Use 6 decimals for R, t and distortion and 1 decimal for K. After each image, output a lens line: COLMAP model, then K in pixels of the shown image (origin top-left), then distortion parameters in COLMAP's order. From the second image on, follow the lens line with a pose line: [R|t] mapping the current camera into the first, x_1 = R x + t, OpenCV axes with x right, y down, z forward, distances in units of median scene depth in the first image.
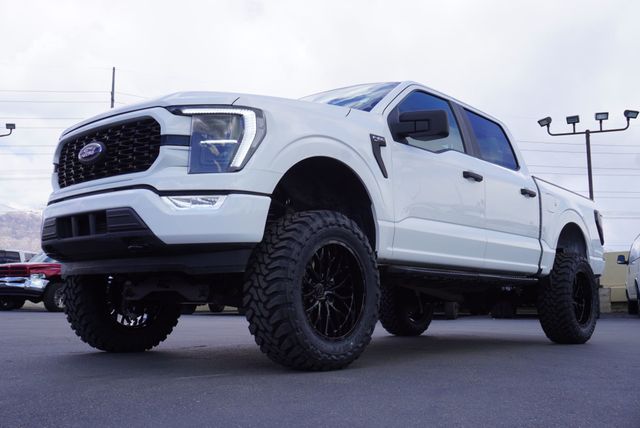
lens RADIAL K [[686.1, 0, 320.0], [0, 686.1, 214.0], [0, 0, 1]] dist [-0.001071, 0.000164]
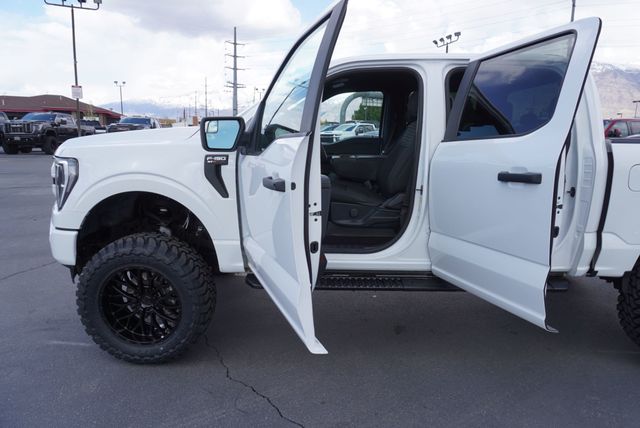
lens RADIAL K [[414.0, 0, 320.0], [0, 414.0, 214.0], [0, 0, 1]] dist [-0.008340, 0.002885]
pose [[0.646736, 0.150544, -0.747709, 0.728038], [0.096426, 0.956323, 0.275950, -0.207707], [0.756594, -0.250565, 0.603972, 0.828854]]
